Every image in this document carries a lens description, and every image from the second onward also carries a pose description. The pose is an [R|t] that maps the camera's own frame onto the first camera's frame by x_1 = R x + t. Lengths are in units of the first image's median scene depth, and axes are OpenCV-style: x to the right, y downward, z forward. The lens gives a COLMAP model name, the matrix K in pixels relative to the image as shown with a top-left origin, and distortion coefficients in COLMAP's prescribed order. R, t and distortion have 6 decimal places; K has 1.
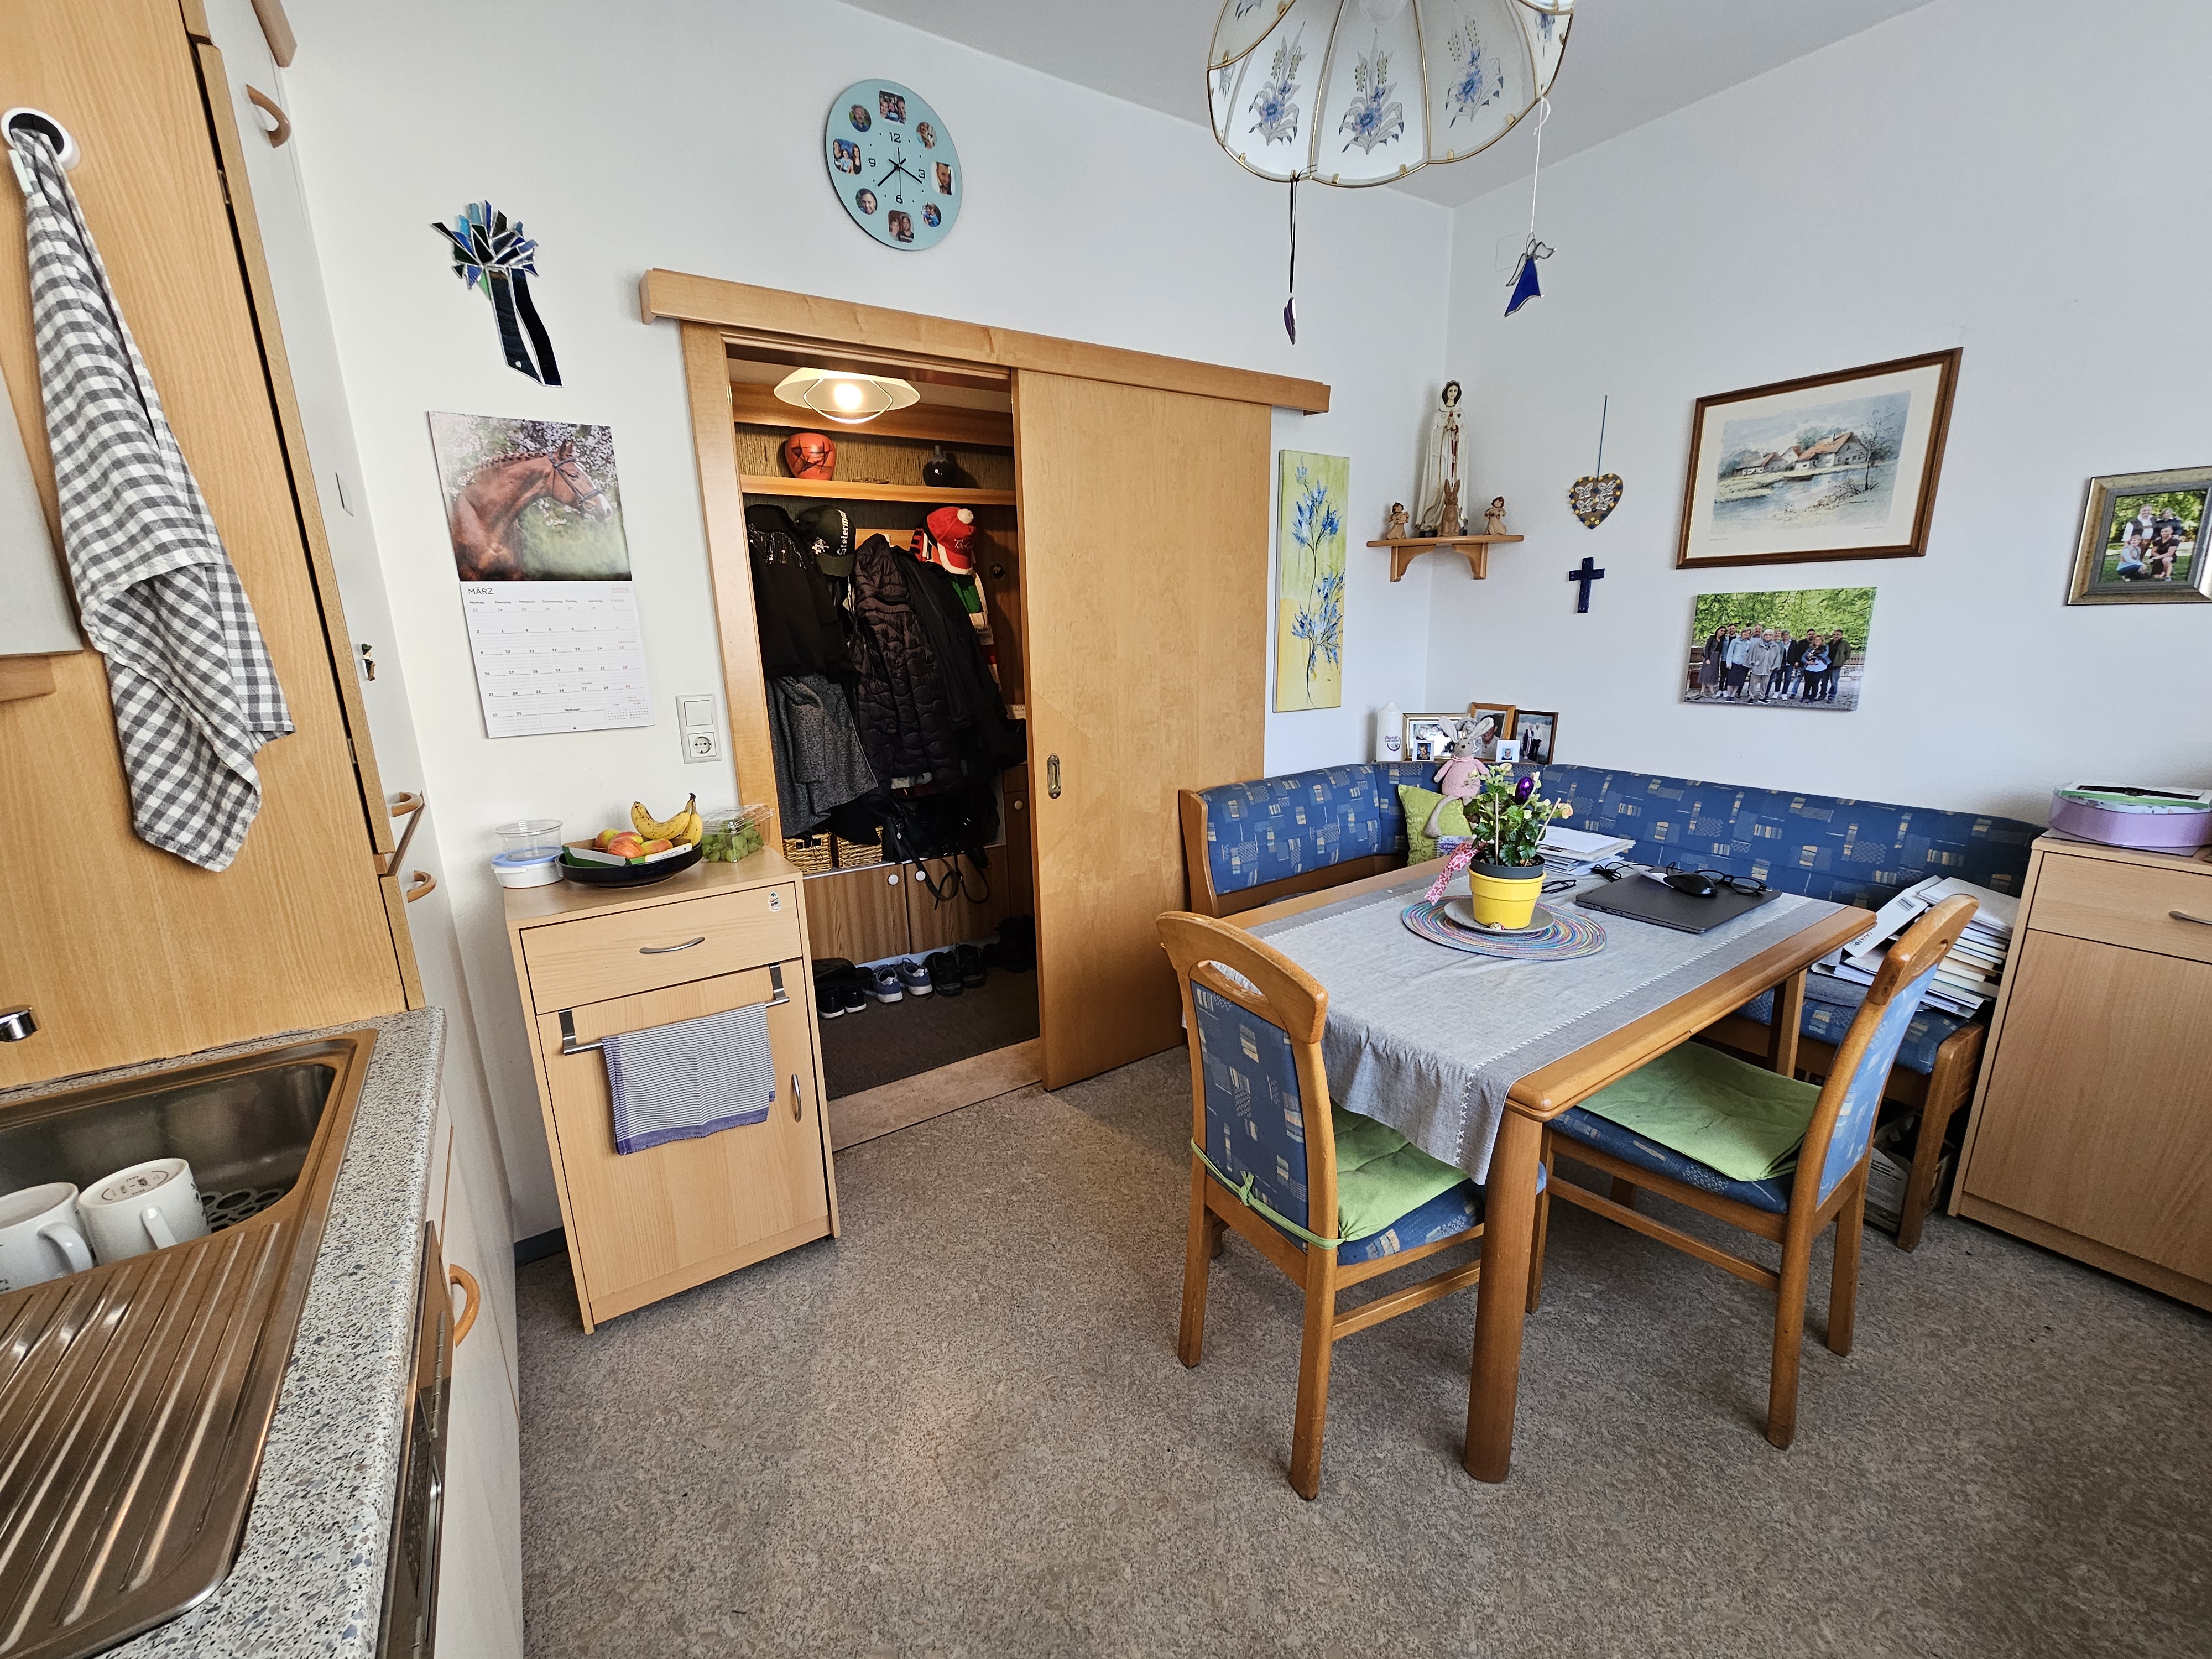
lens RADIAL K [[905.7, 0, 1107.2], [0, 905.7, 830.7], [0, 0, 1]] dist [0.000970, -0.000083]
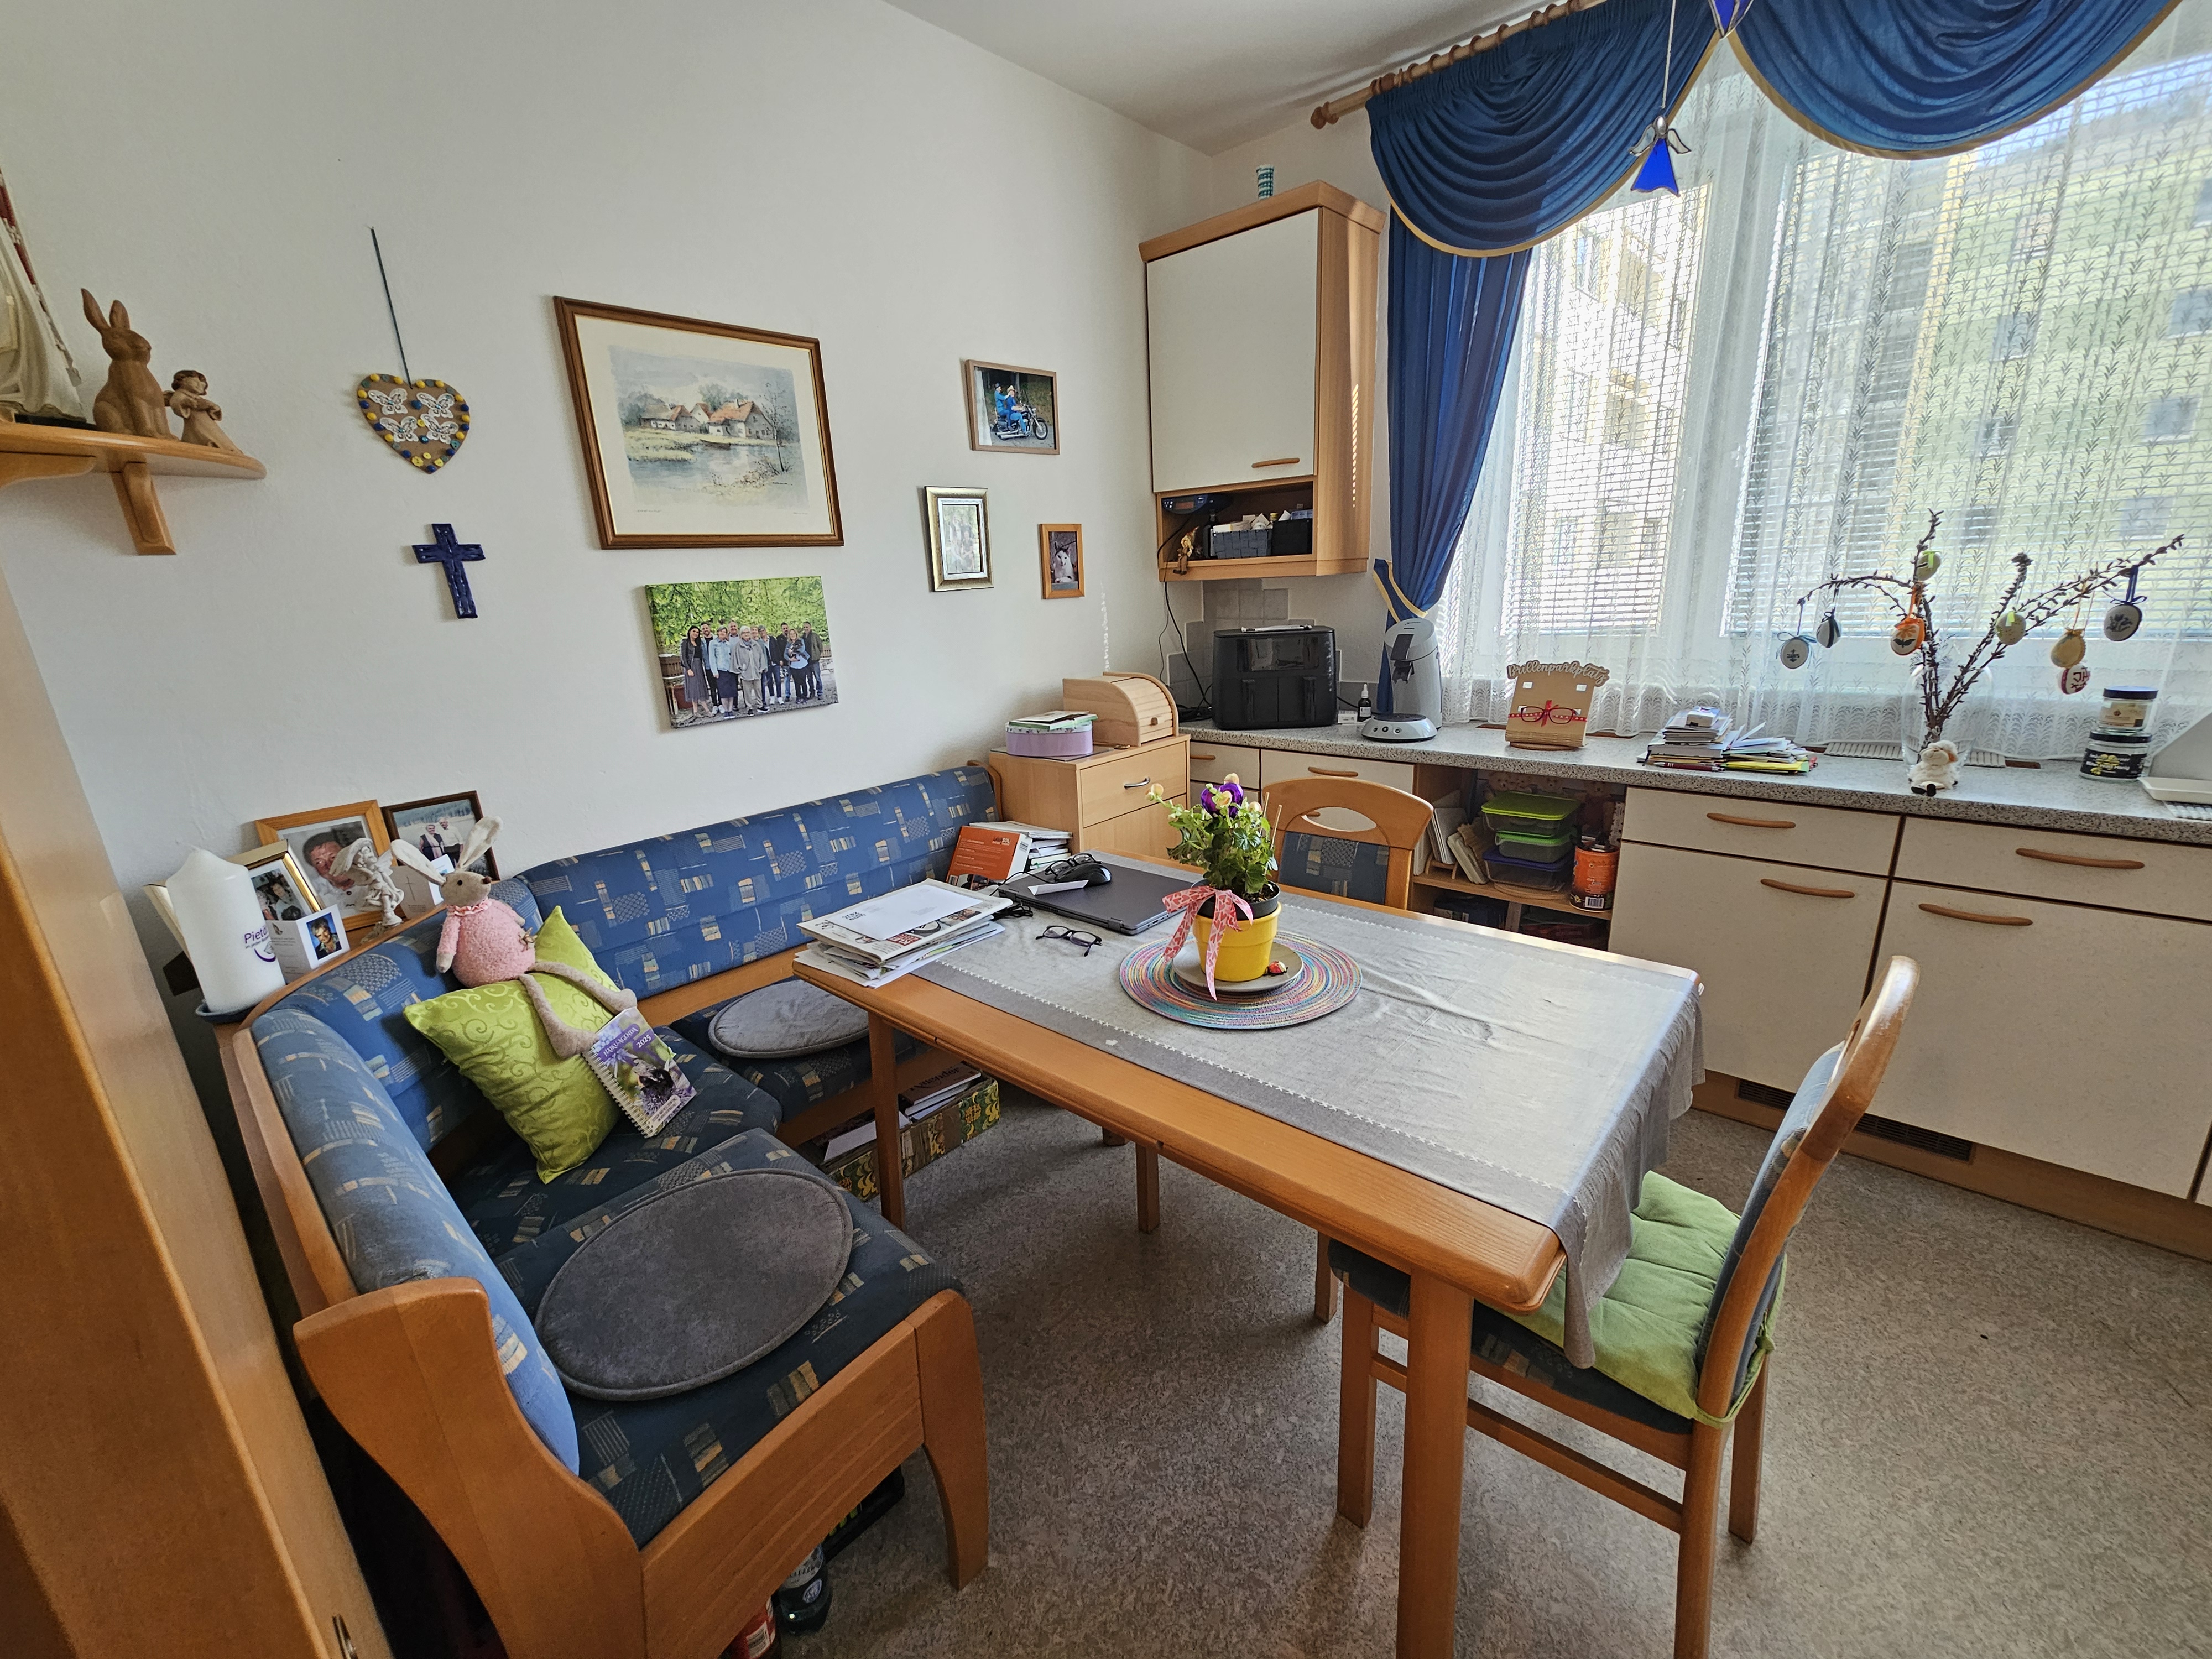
lens RADIAL K [[905.7, 0, 1108.2], [0, 905.7, 839.8], [0, 0, 1]] dist [0.000970, -0.000083]
pose [[-0.229459, -0.238508, 0.943643, -0.190633], [0.278235, 0.912981, 0.298415, -0.199420], [-0.932702, 0.331029, -0.143130, 0.878015]]
